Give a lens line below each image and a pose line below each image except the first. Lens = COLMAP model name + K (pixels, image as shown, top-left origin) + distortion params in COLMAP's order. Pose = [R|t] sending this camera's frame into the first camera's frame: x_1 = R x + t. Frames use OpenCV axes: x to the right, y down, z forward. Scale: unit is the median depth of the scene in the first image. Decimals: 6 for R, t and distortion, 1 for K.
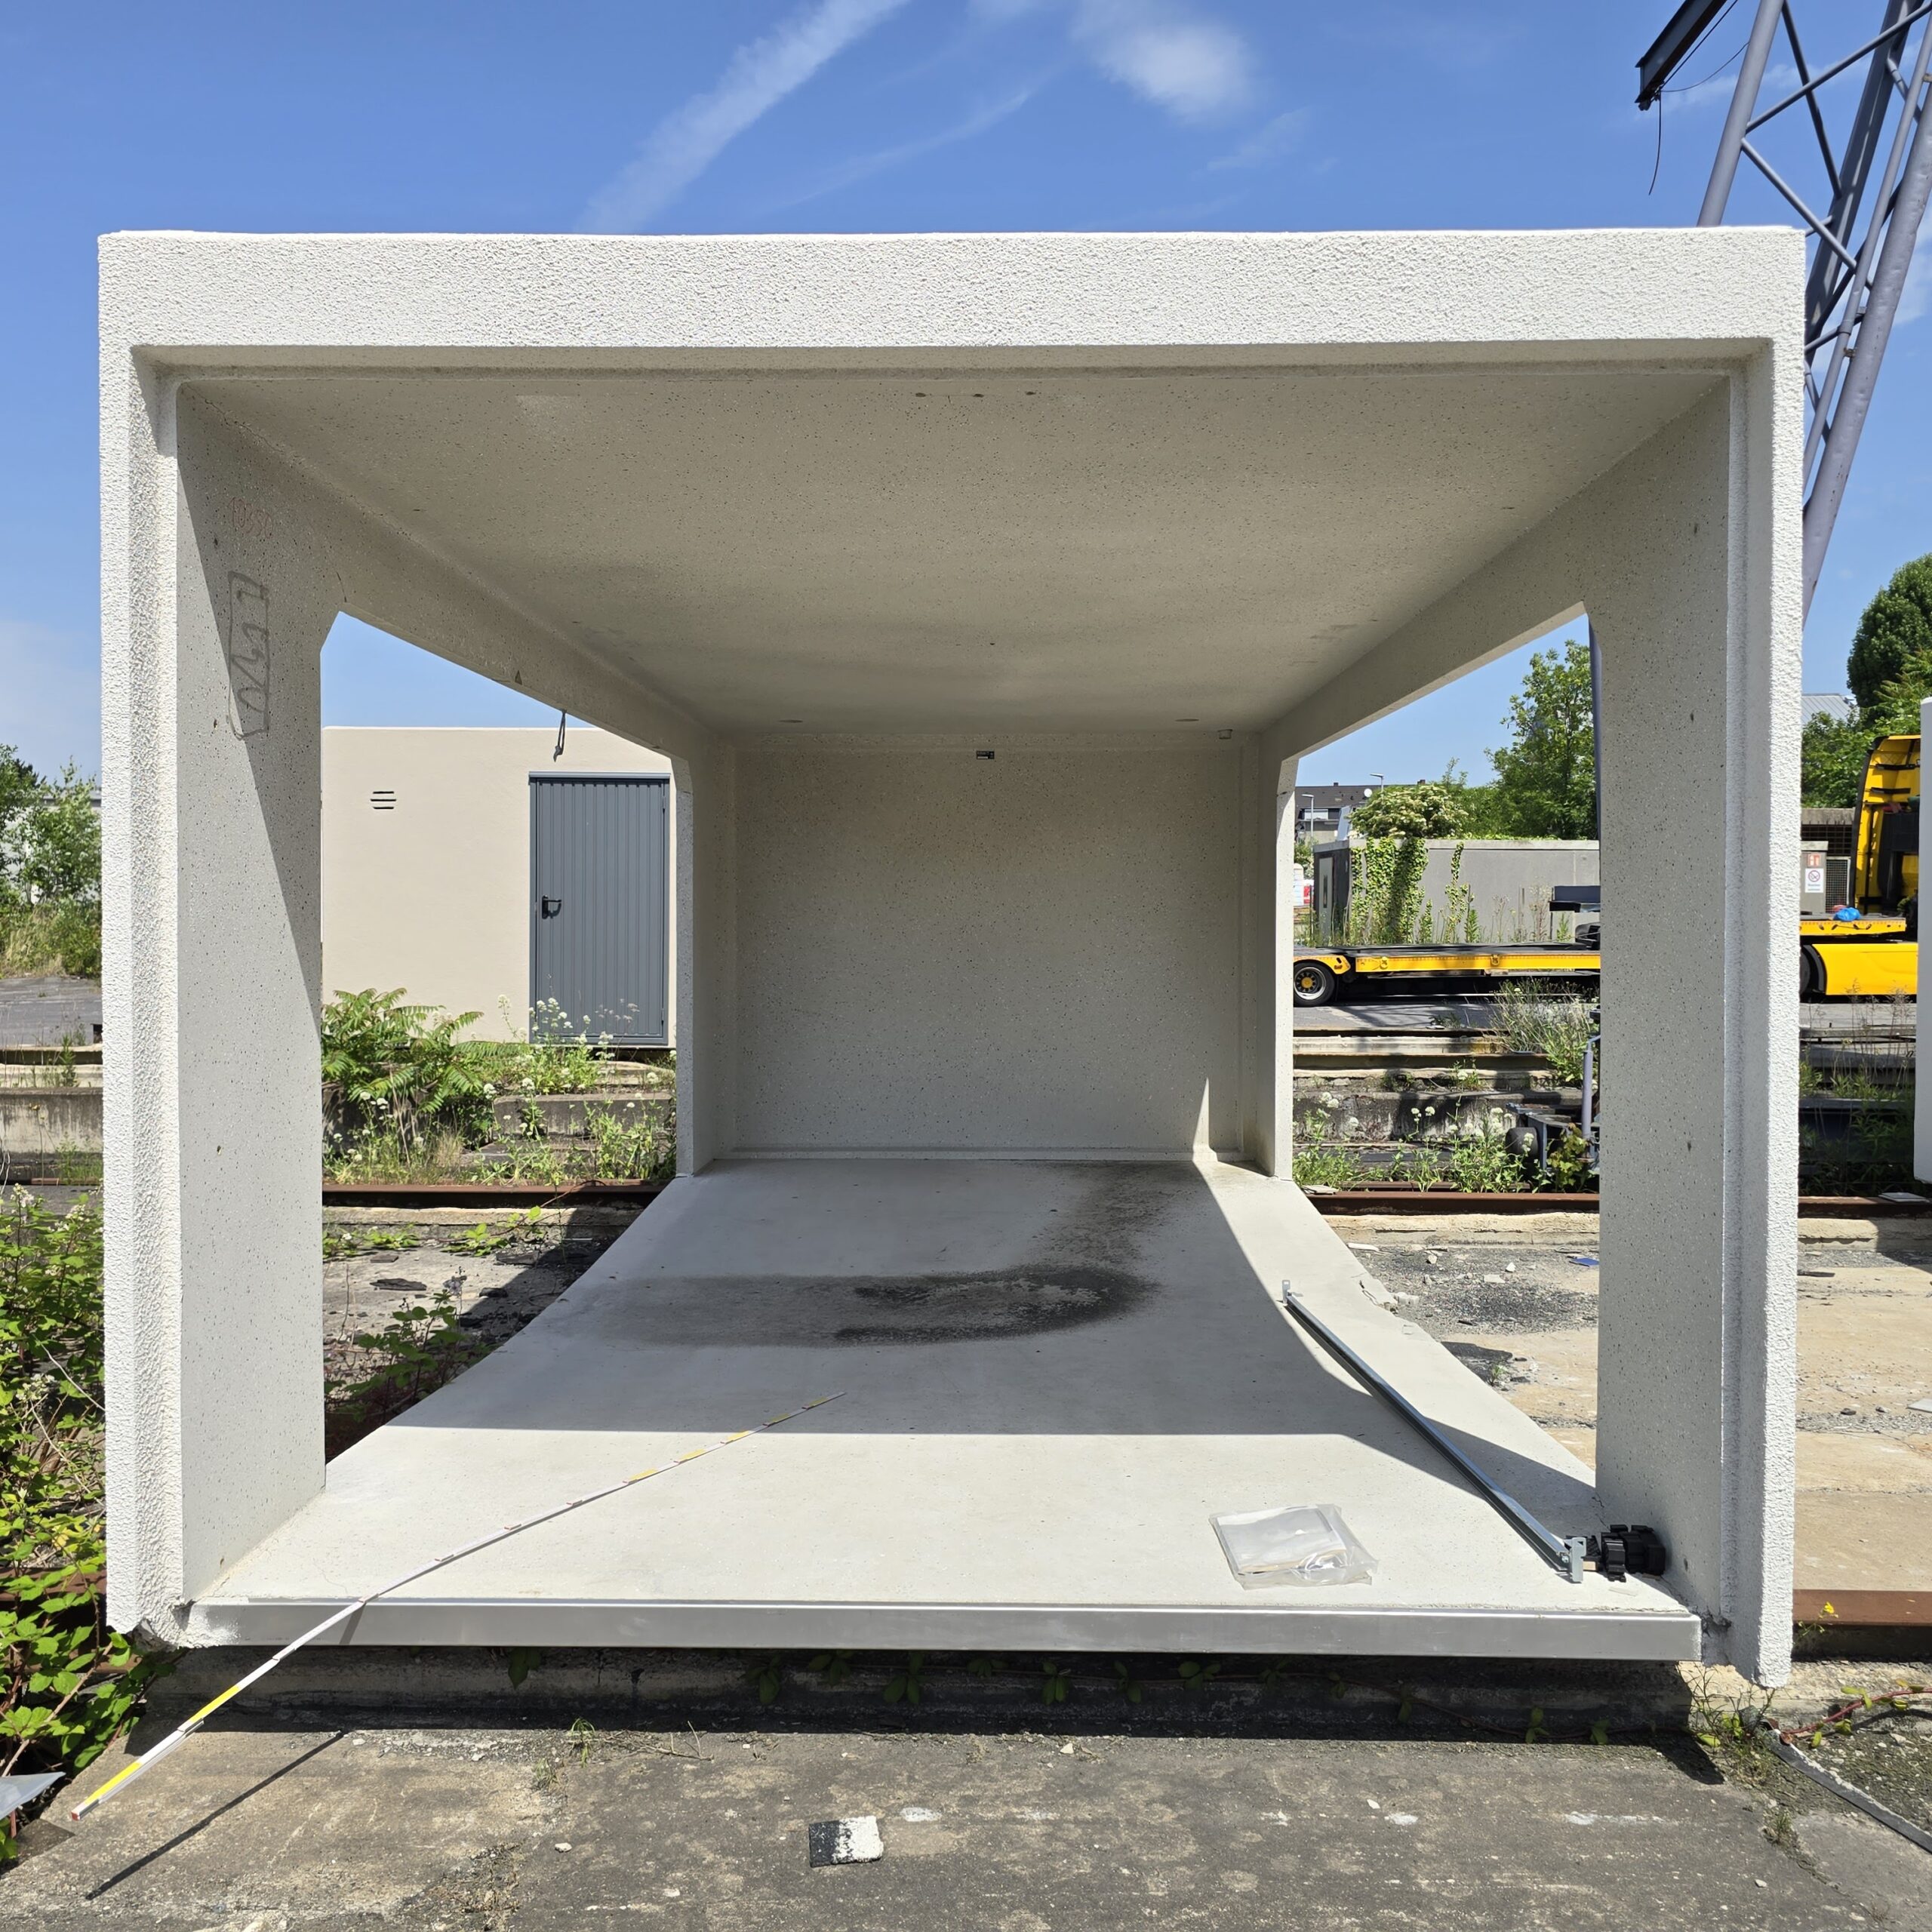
lens RADIAL K [[1716.2, 0, 972.3], [0, 1716.2, 940.3], [0, 0, 1]] dist [0.065549, -0.054539]
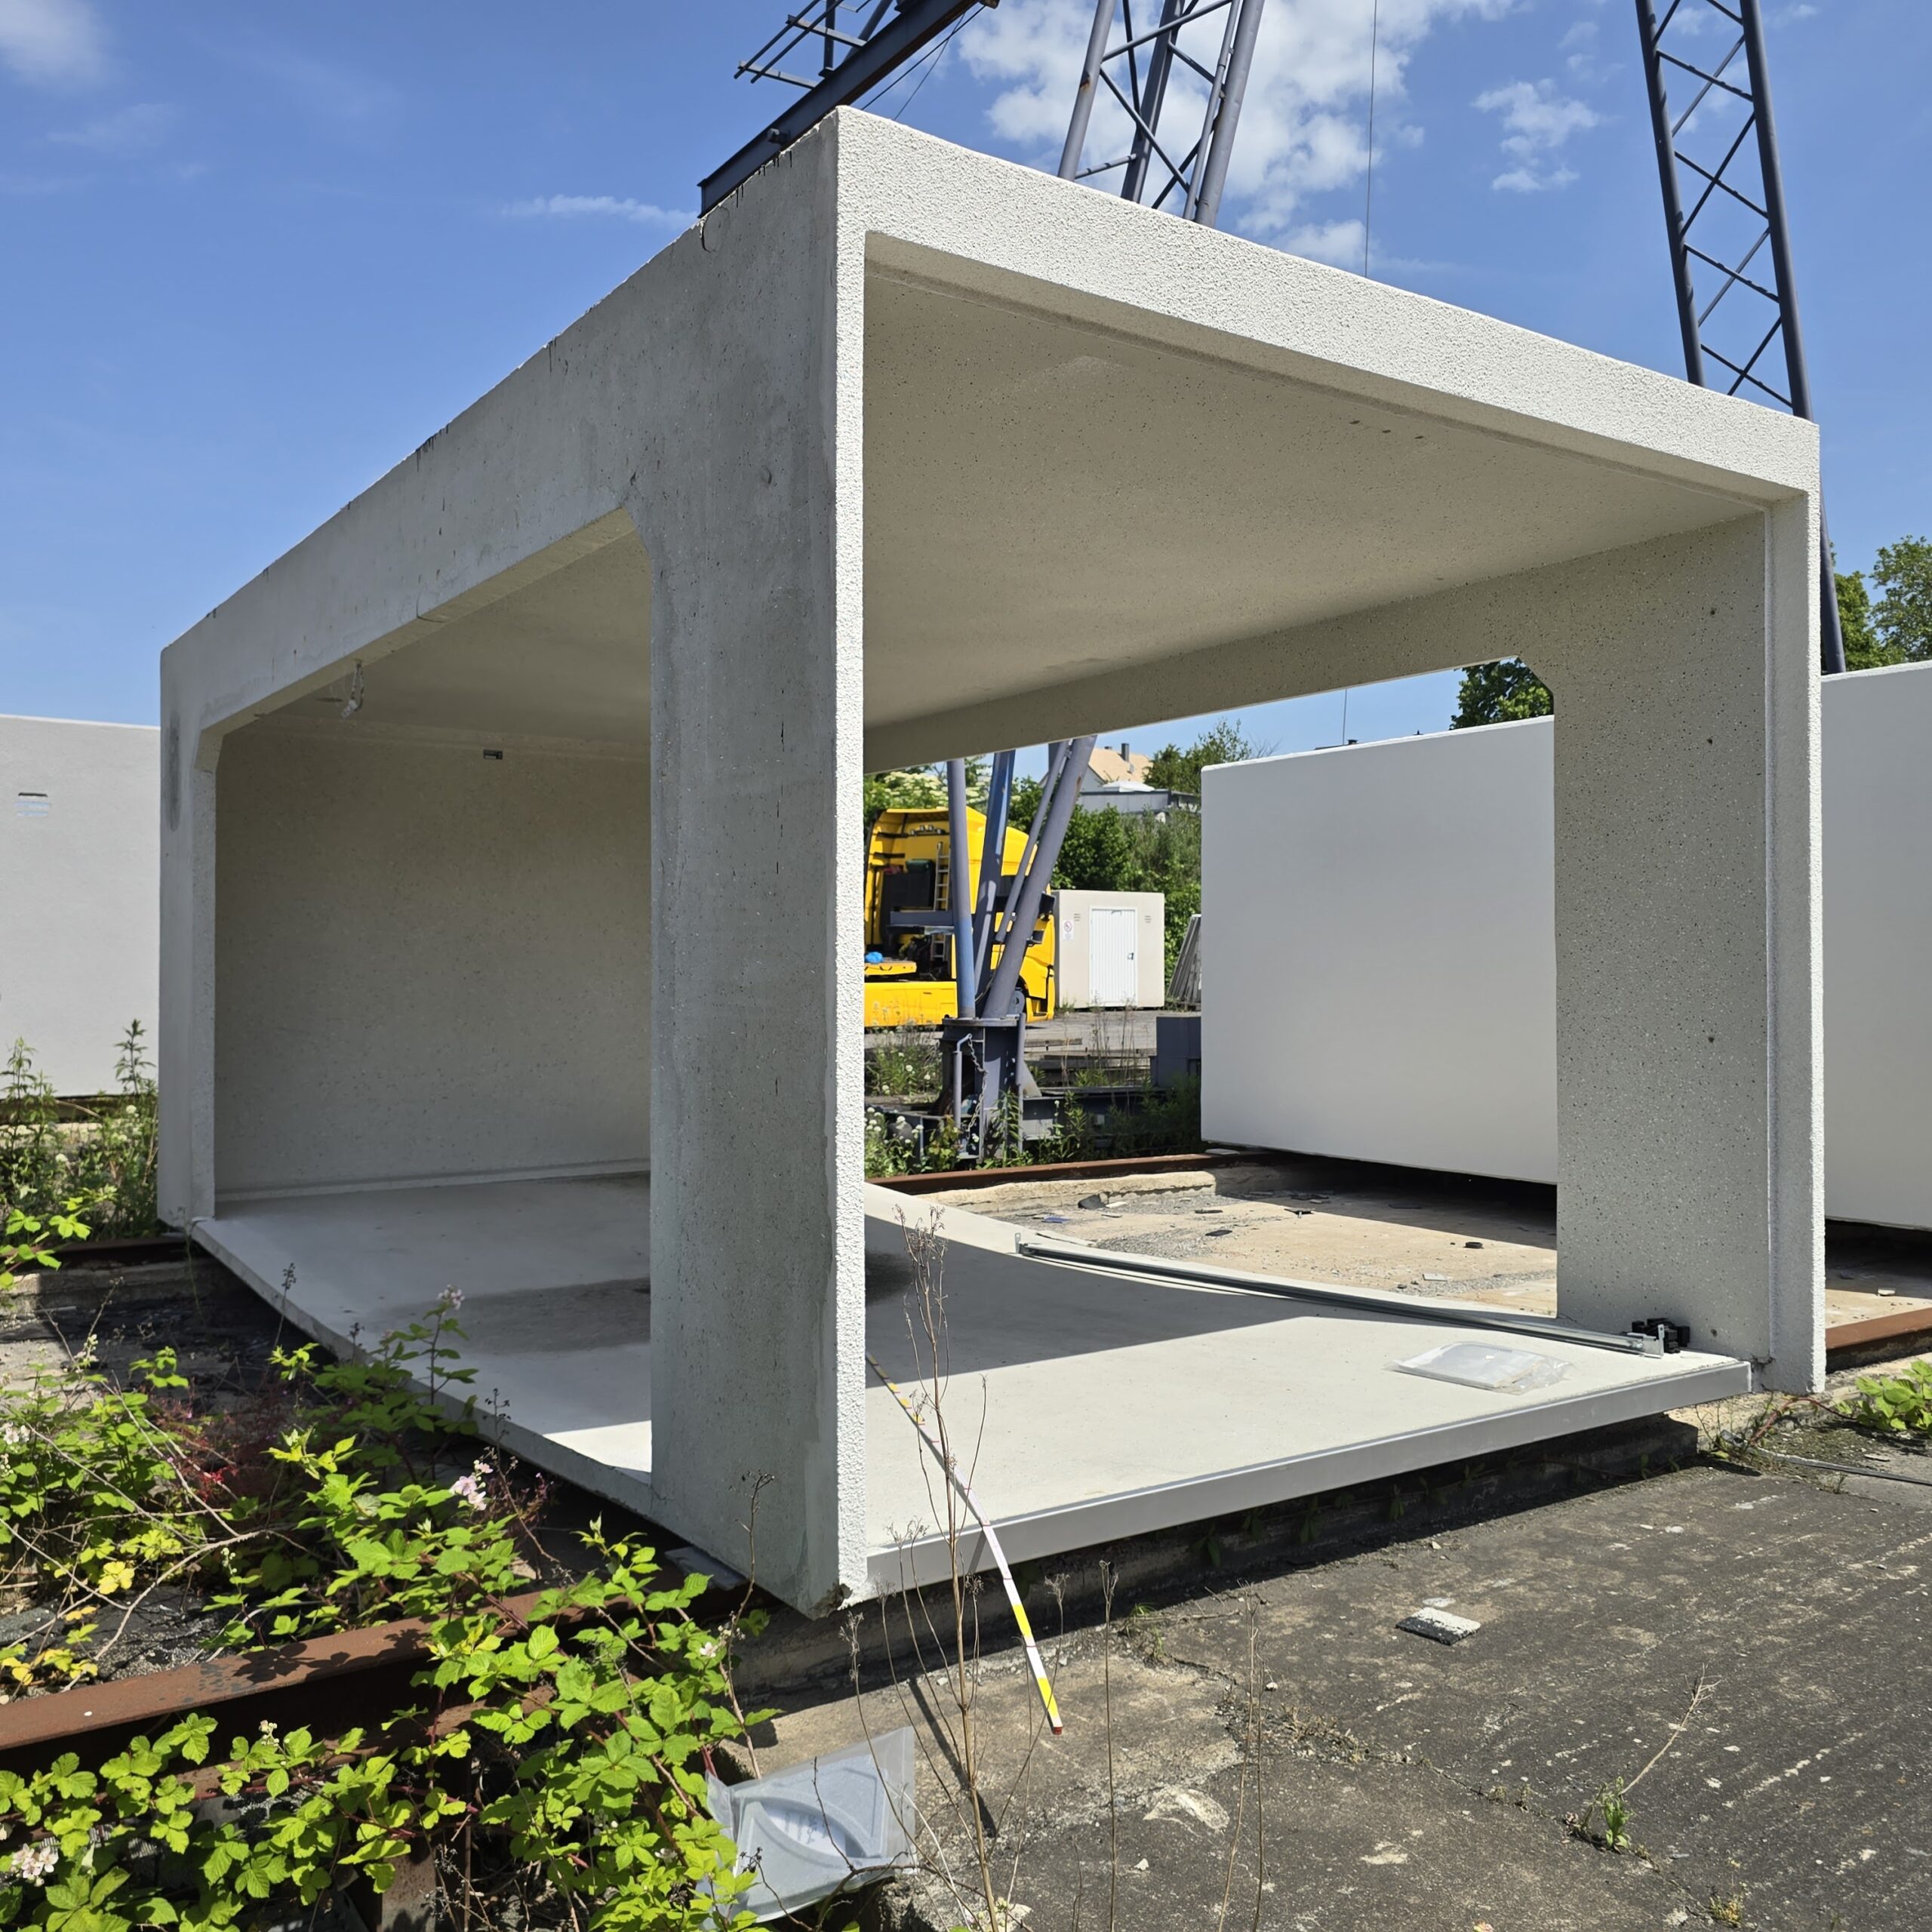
lens RADIAL K [[1718.8, 0, 972.0], [0, 1718.8, 950.4], [0, 0, 1]] dist [0.103876, -0.111104]
pose [[0.809448, 0.005316, 0.587167, -0.955472], [0.011814, 0.999609, -0.025337, 0.076724], [-0.587072, 0.027445, 0.809069, 0.192574]]
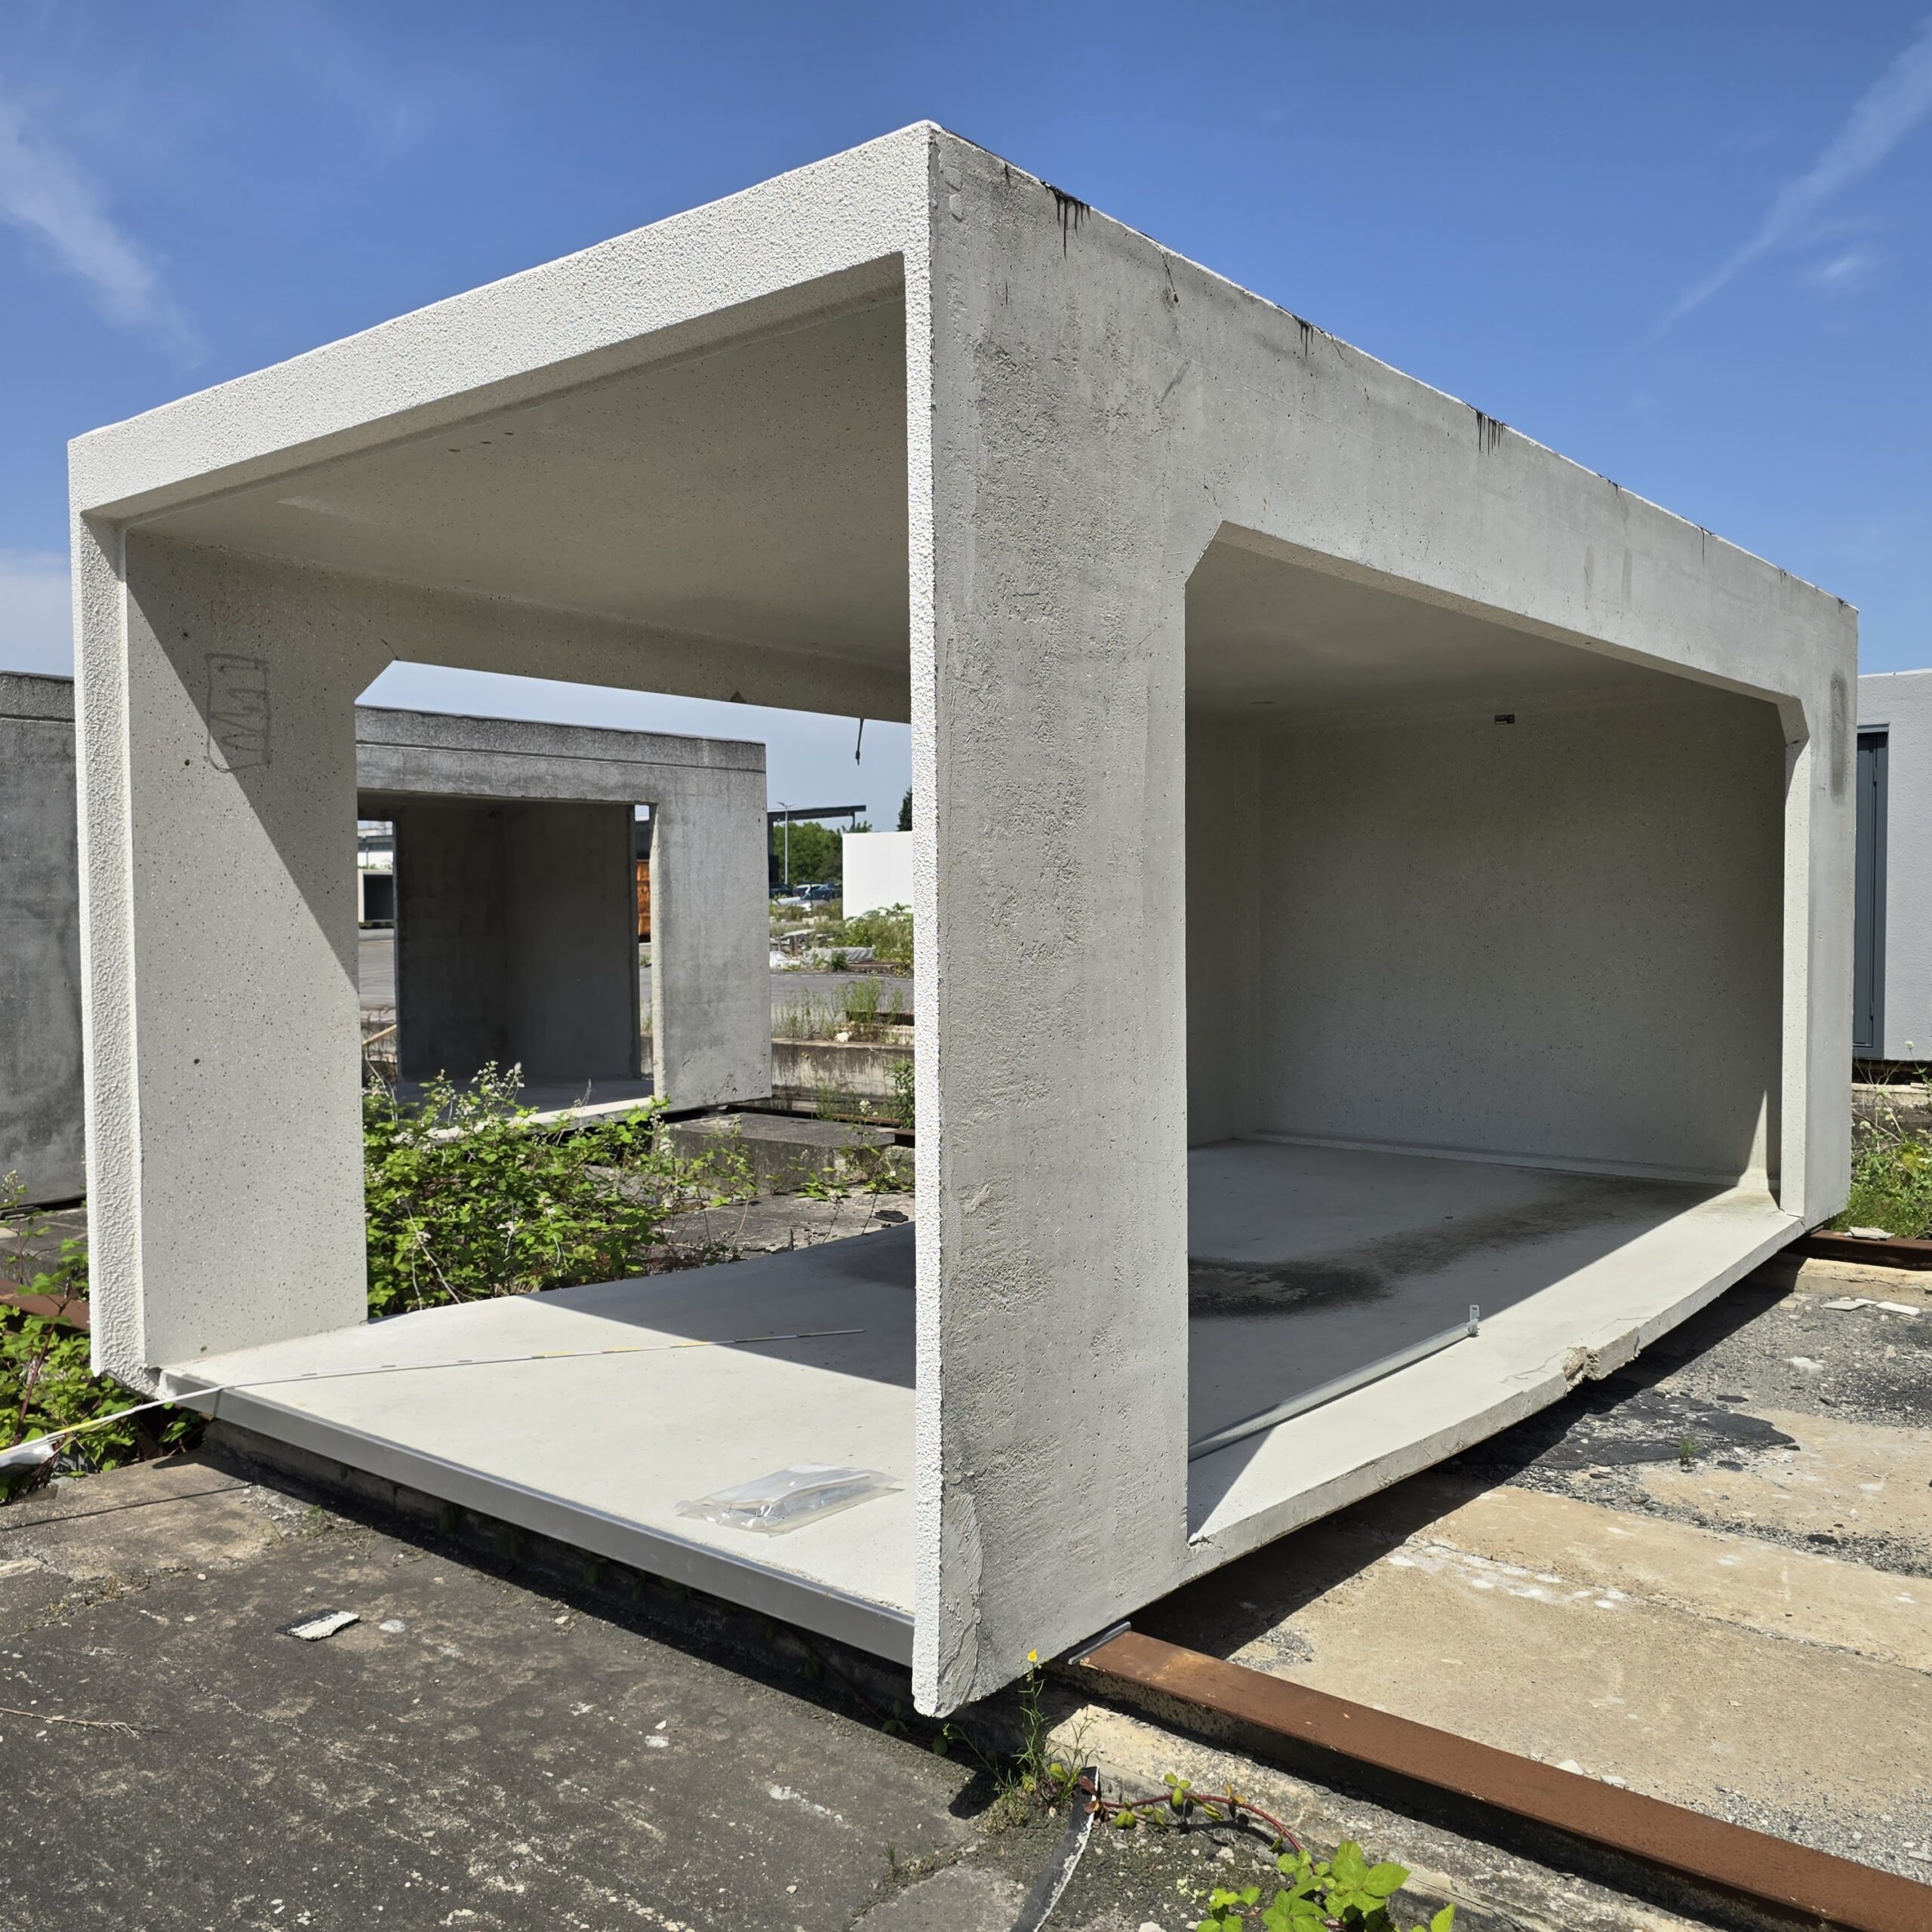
lens RADIAL K [[1718.8, 0, 966.0], [0, 1718.8, 966.0], [0, 0, 1]] dist [0.081226, -0.071042]
pose [[0.785602, 0.015451, -0.618539, 0.991507], [-0.003323, 0.999779, 0.020754, 0.010945], [0.618723, -0.014249, 0.785480, 0.277825]]
